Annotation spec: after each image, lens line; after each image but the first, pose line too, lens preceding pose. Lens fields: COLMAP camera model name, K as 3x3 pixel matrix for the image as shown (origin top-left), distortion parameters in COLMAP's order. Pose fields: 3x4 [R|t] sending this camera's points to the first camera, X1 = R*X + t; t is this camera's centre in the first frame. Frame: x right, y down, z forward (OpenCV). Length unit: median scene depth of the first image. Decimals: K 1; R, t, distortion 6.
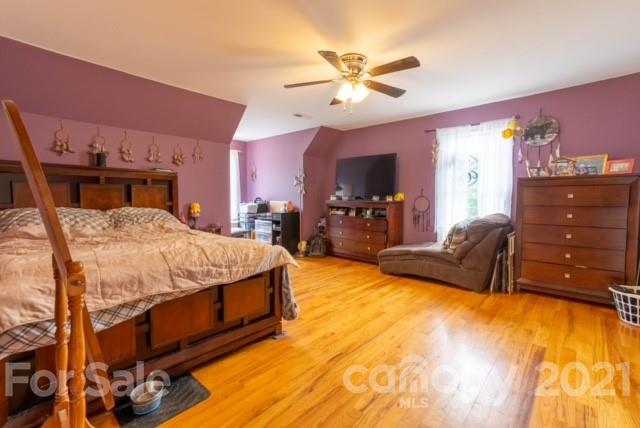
lens RADIAL K [[291.6, 0, 320.1], [0, 291.6, 209.4], [0, 0, 1]] dist [0.005418, 0.005428]
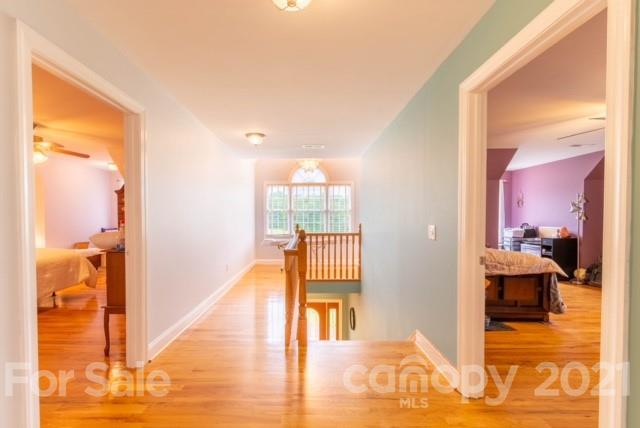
lens RADIAL K [[291.6, 0, 307.3], [0, 291.6, 224.9], [0, 0, 1]] dist [0.005418, 0.005428]
pose [[0.670600, 0.016032, -0.741646, 0.072819], [-0.038009, 0.999196, -0.012768, 0.013818], [0.740844, 0.036752, 0.670670, -0.465285]]
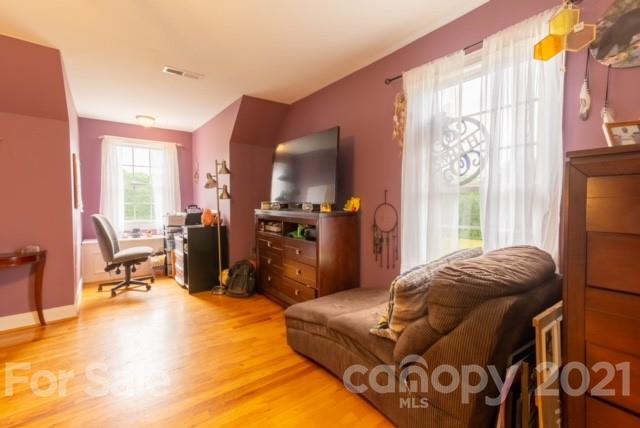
lens RADIAL K [[291.6, 0, 319.5], [0, 291.6, 211.4], [0, 0, 1]] dist [0.005418, 0.005428]
pose [[0.981237, 0.003461, -0.192775, 0.385369], [-0.005640, 0.999926, -0.010760, -0.027883], [0.192724, 0.011645, 0.981184, 0.512793]]
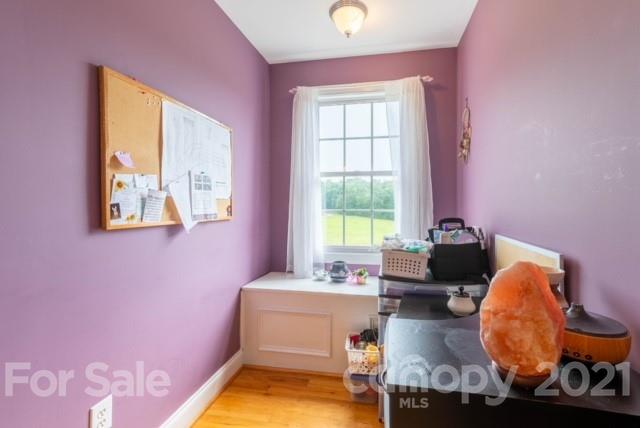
lens RADIAL K [[291.6, 0, 321.8], [0, 291.6, 208.3], [0, 0, 1]] dist [0.005418, 0.005428]
pose [[0.483231, 0.011546, -0.875417, -0.060130], [-0.045246, 0.998906, -0.011802, -0.064478], [0.874323, 0.045312, 0.483225, 1.190835]]
